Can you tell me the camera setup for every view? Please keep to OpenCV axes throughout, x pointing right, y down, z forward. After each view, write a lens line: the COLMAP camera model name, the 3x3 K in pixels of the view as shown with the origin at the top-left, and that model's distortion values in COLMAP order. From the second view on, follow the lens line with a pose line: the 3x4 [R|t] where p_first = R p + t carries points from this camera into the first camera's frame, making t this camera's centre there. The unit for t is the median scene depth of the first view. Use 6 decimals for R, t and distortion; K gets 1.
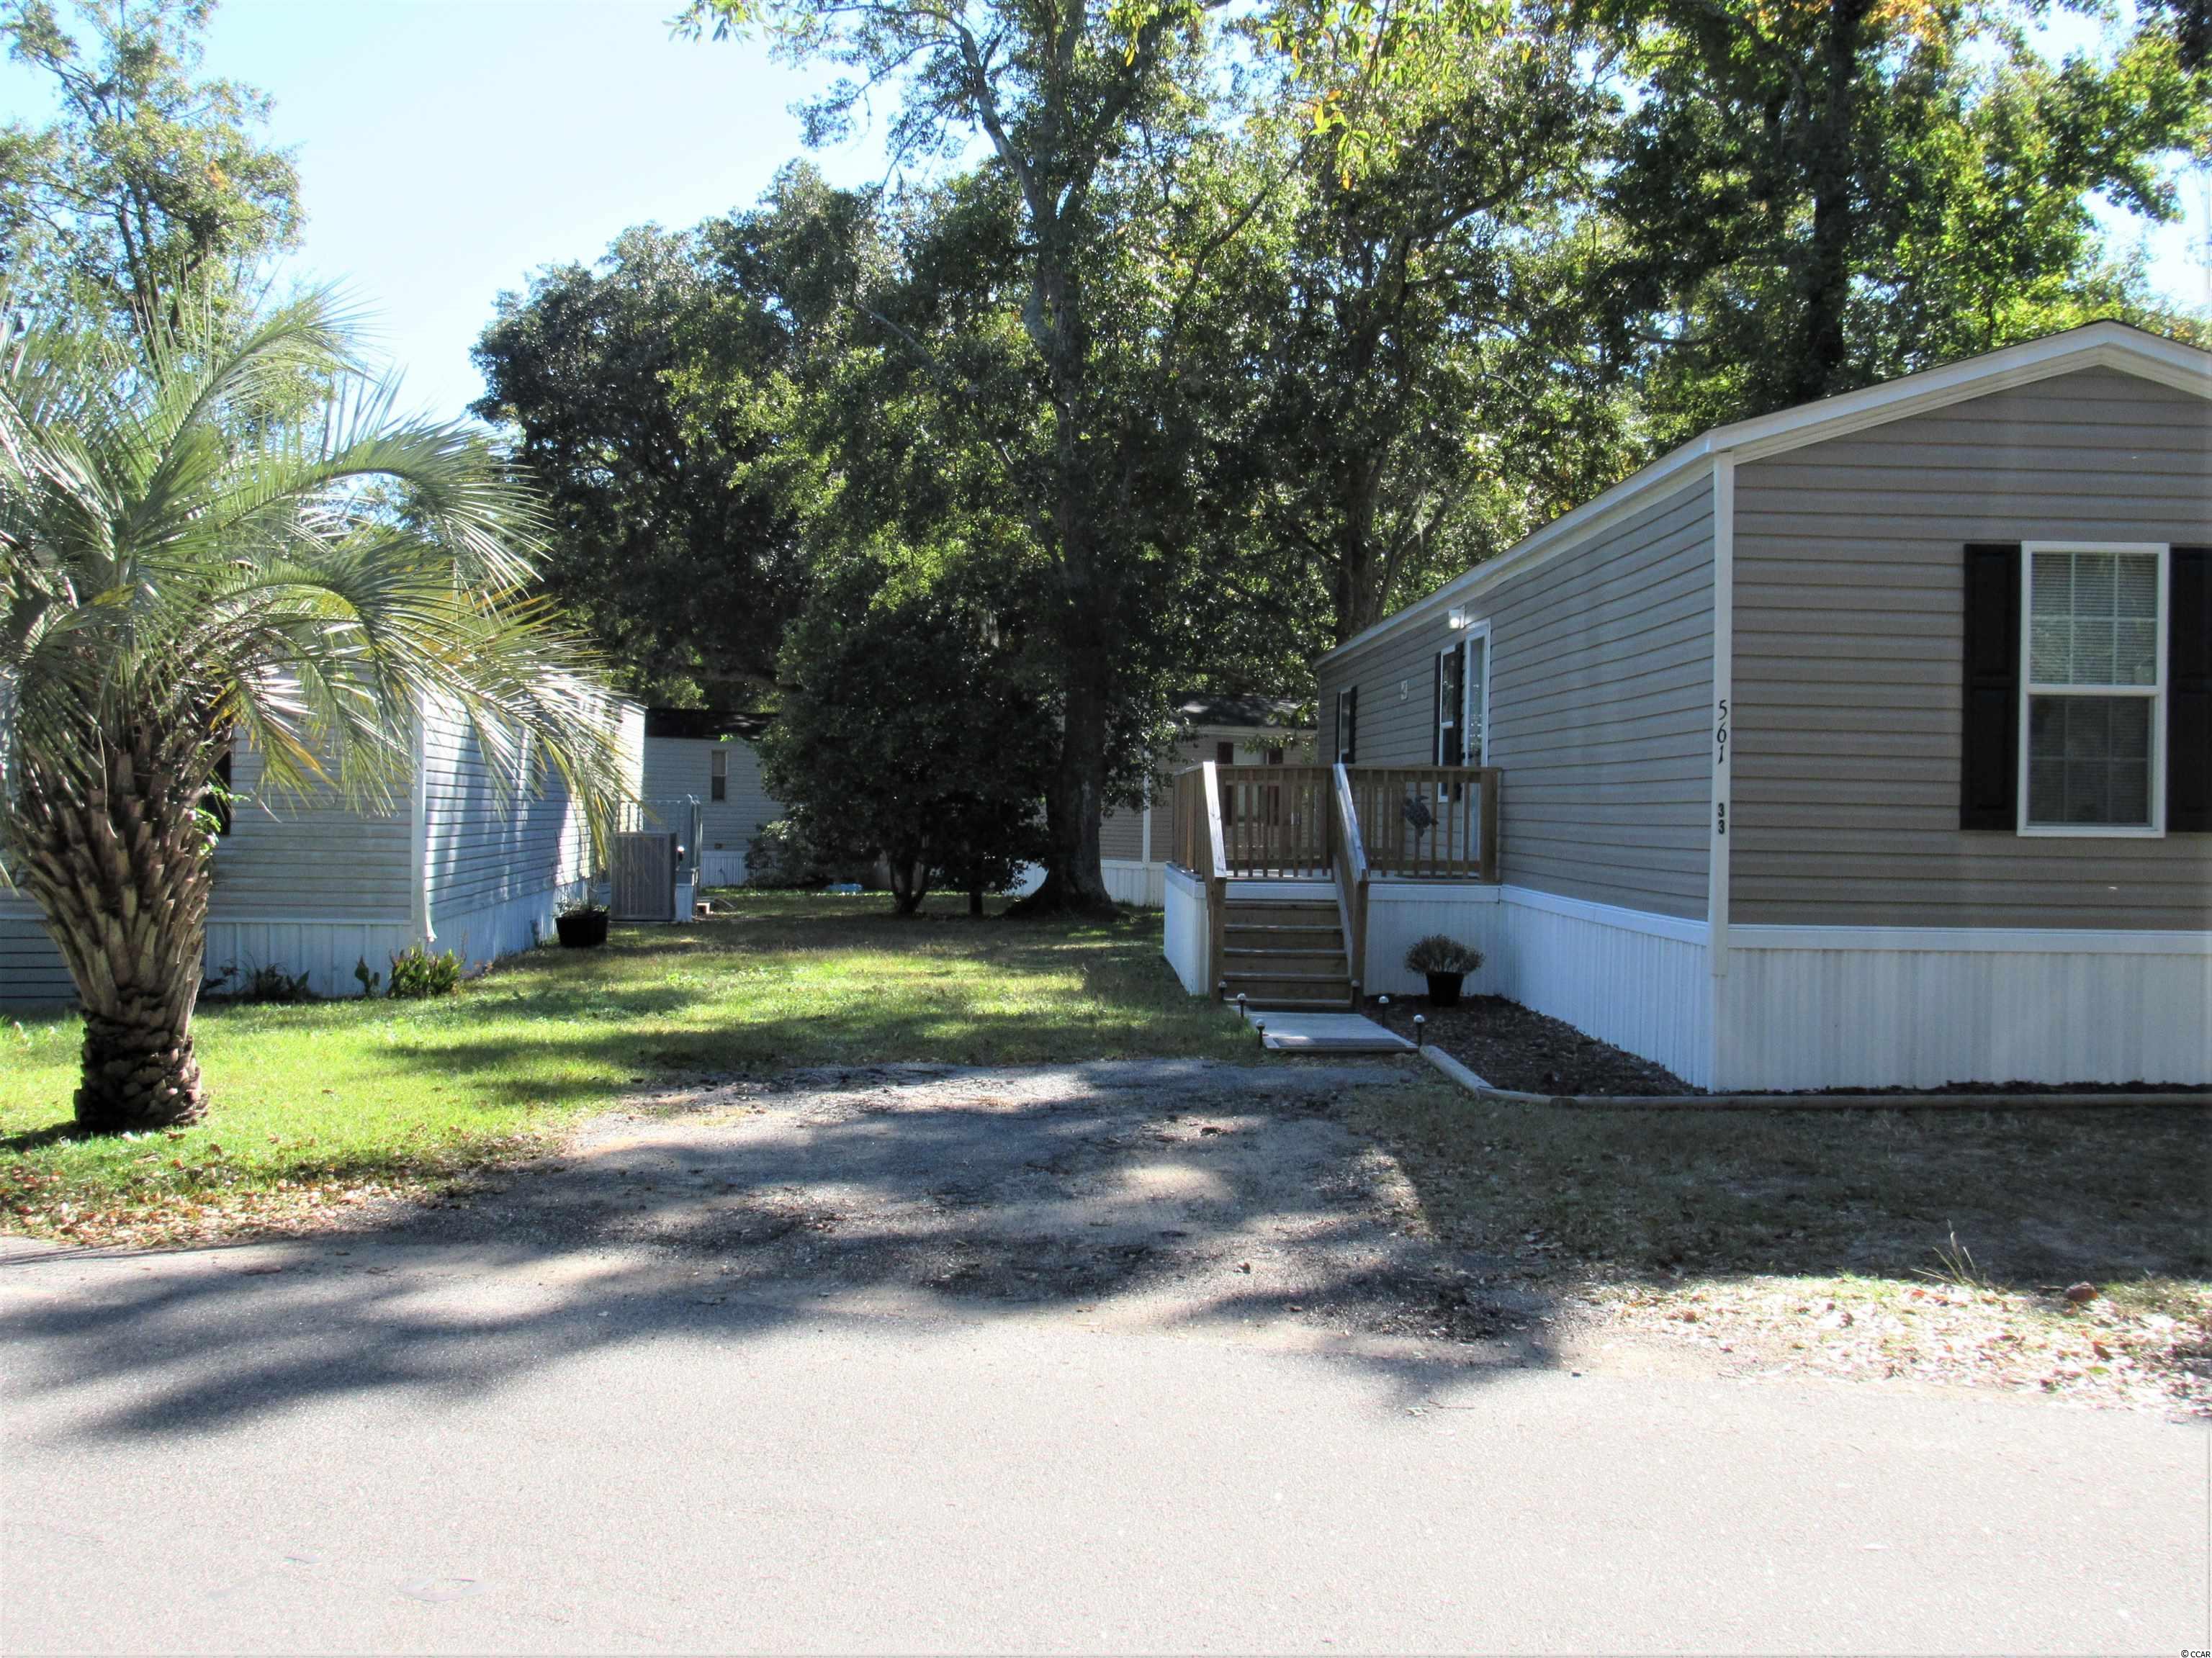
lens RADIAL K [[2319.5, 0, 1103.2], [0, 2319.5, 833.8], [0, 0, 1]] dist [-0.010144, 0.000000]
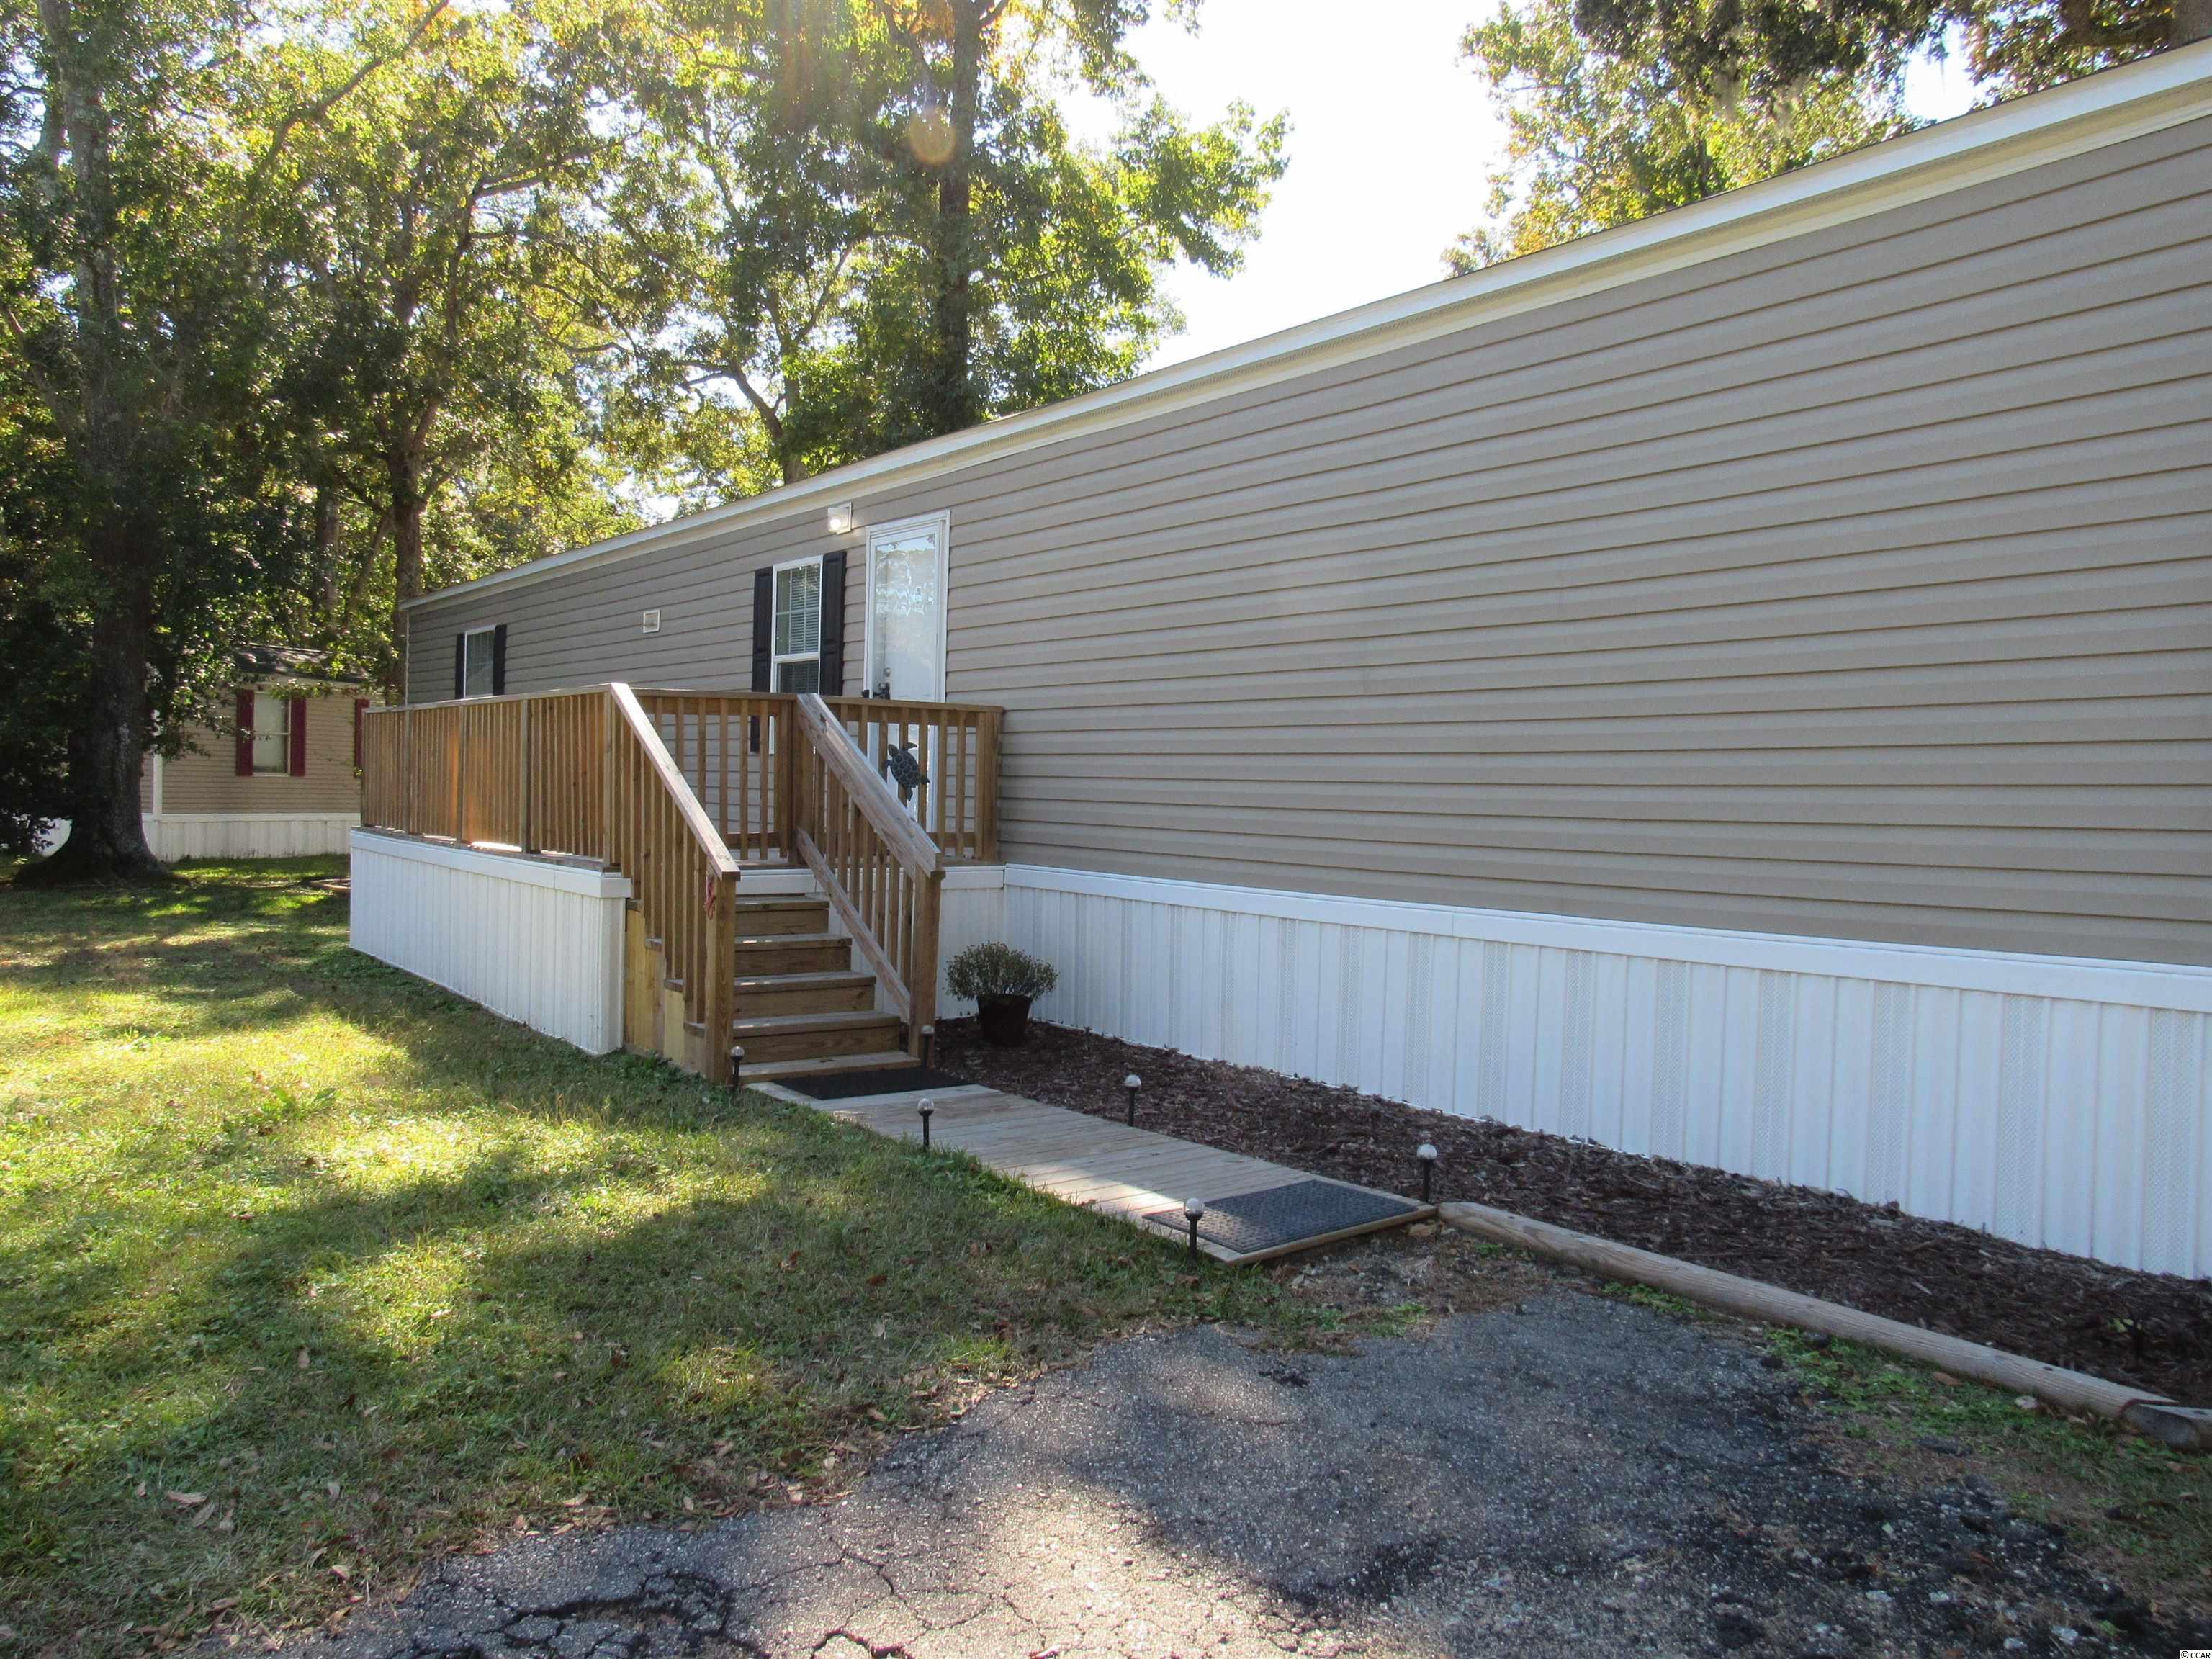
lens RADIAL K [[1590.3, 0, 1115.1], [0, 1590.3, 822.2], [0, 0, 1]] dist [-0.027171, 0.011490]
pose [[0.808549, -0.011990, 0.588307, -0.107765], [-0.003723, 0.999668, 0.025491, -0.004736], [-0.588417, -0.022801, 0.808236, 0.614467]]
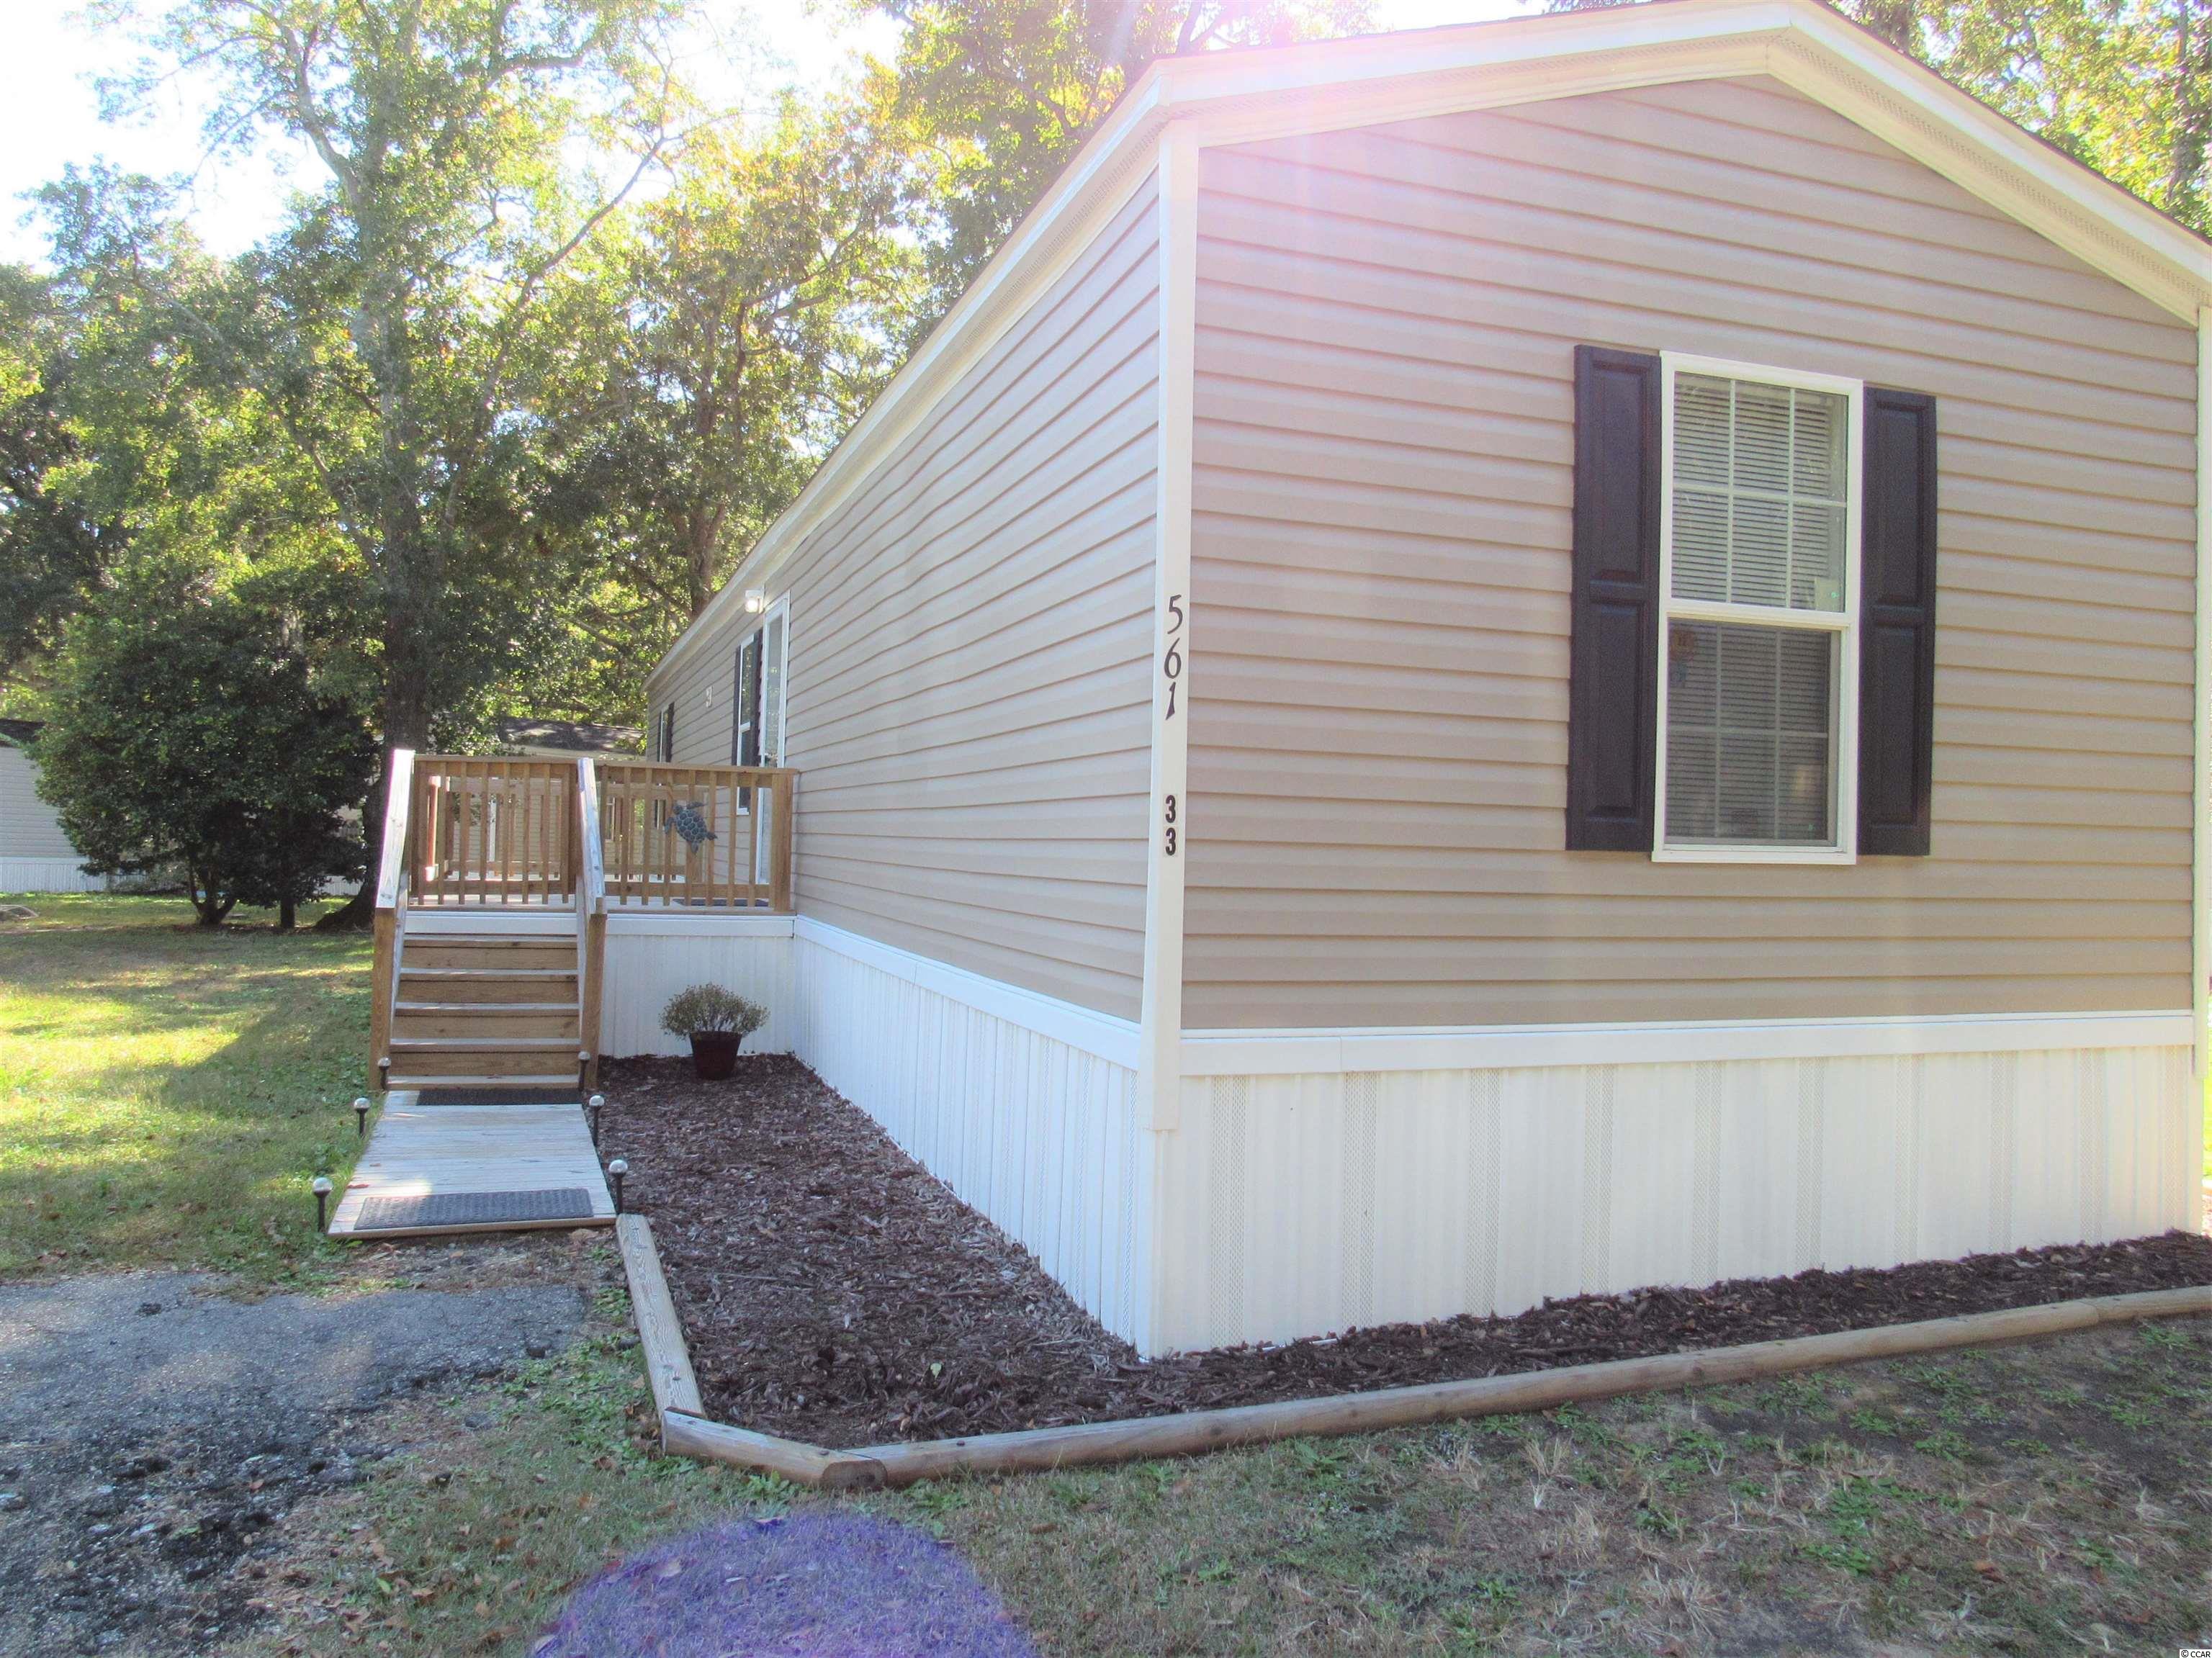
lens RADIAL K [[1590.2, 0, 1096.8], [0, 1590.2, 818.3], [0, 0, 1]] dist [-0.027171, 0.011490]
pose [[0.945038, 0.015506, 0.326594, 0.096894], [-0.008811, 0.999720, -0.021969, -0.000048], [-0.326843, 0.017884, 0.944909, 0.479430]]
